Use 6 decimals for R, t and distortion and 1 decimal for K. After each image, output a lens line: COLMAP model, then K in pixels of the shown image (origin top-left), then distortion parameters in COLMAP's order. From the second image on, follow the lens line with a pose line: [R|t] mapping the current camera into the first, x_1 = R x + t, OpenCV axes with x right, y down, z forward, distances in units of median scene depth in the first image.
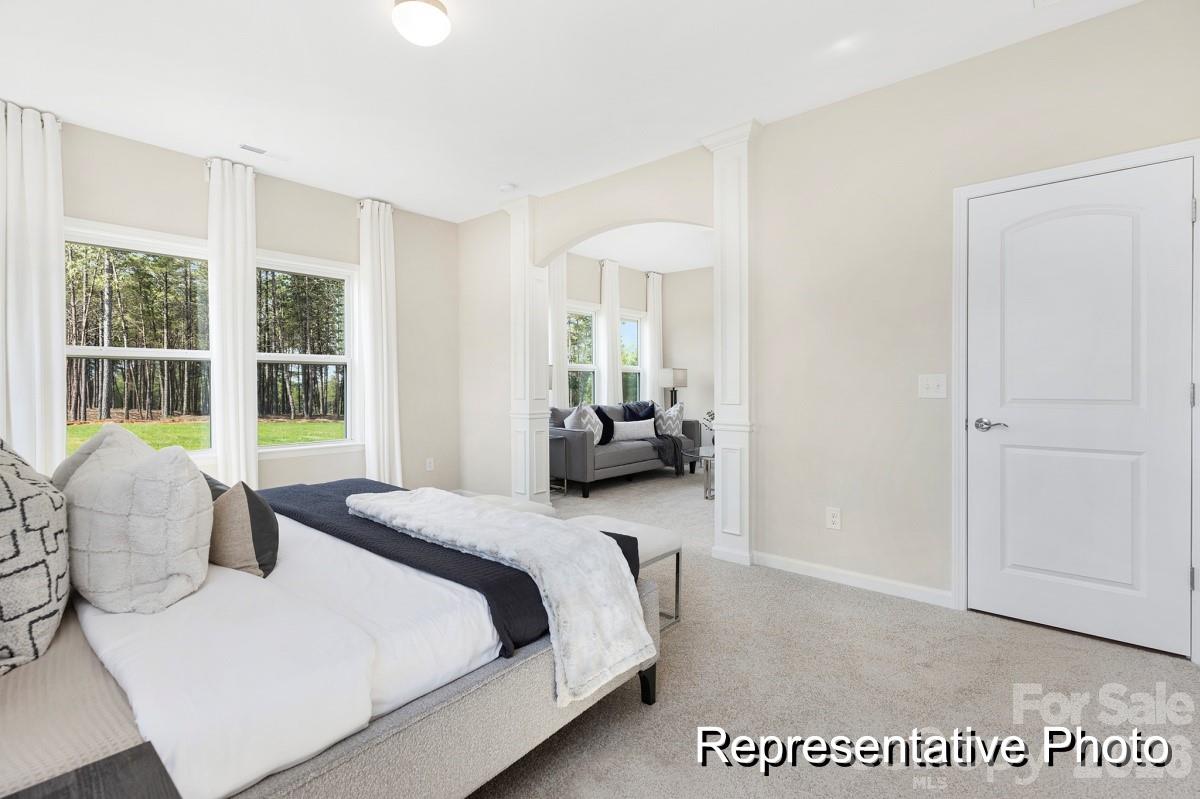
lens RADIAL K [[549.3, 0, 591.4], [0, 549.3, 386.3], [0, 0, 1]] dist [0.002576, 0.000023]
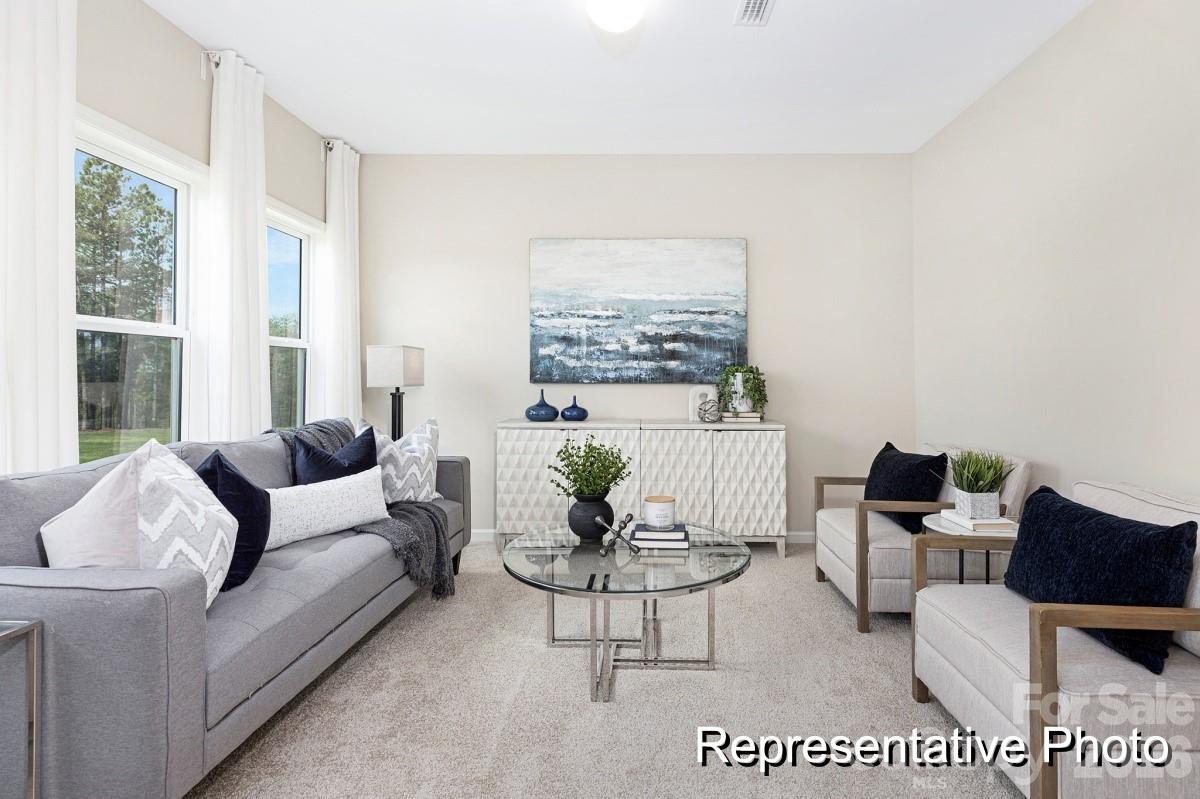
lens RADIAL K [[565.7, 0, 641.9], [0, 565.7, 366.6], [0, 0, 1]] dist [0.000508, 0.000138]
pose [[0.751551, 0.012846, 0.659550, -0.014645], [0.002772, 0.999740, -0.022631, -0.004650], [-0.659669, 0.018837, 0.751320, 0.570112]]
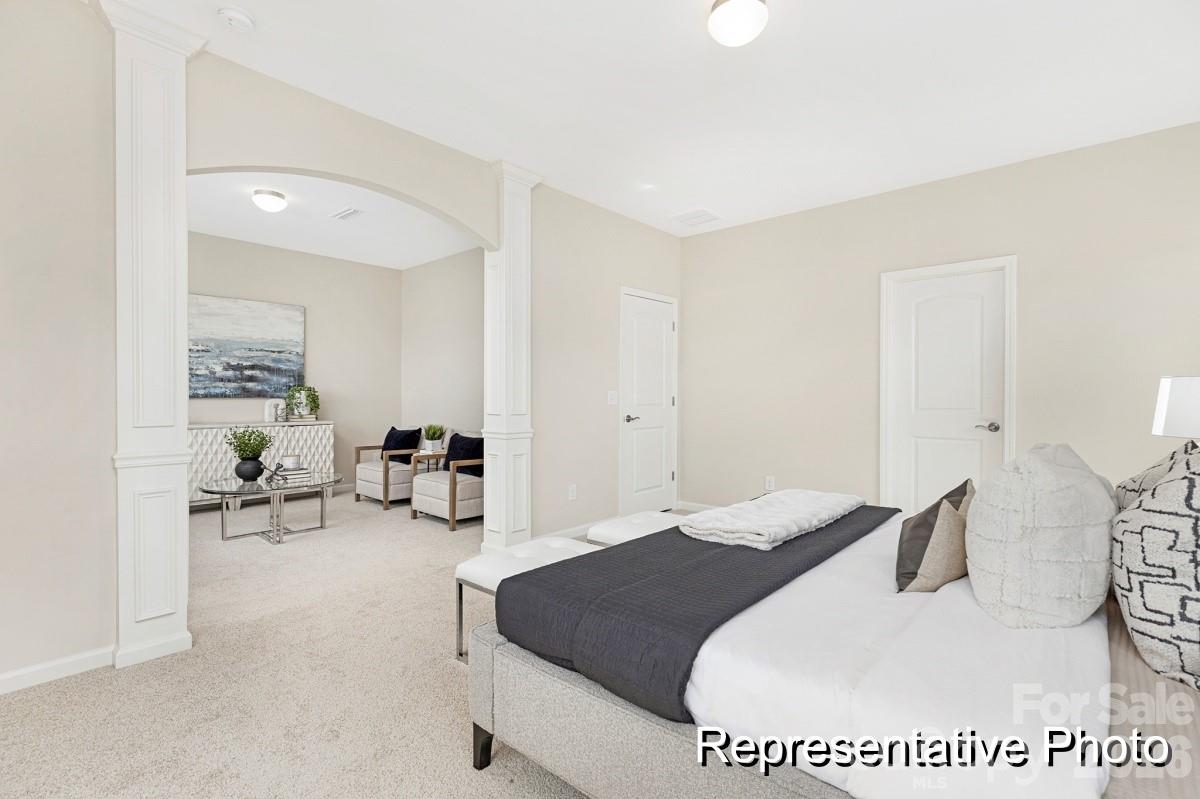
lens RADIAL K [[549.3, 0, 591.4], [0, 549.3, 386.3], [0, 0, 1]] dist [0.002576, 0.000023]
pose [[0.020004, 0.013197, 0.999713, -0.455271], [0.002646, 0.999909, -0.013253, -0.005389], [-0.999796, 0.002910, 0.019968, 0.442127]]
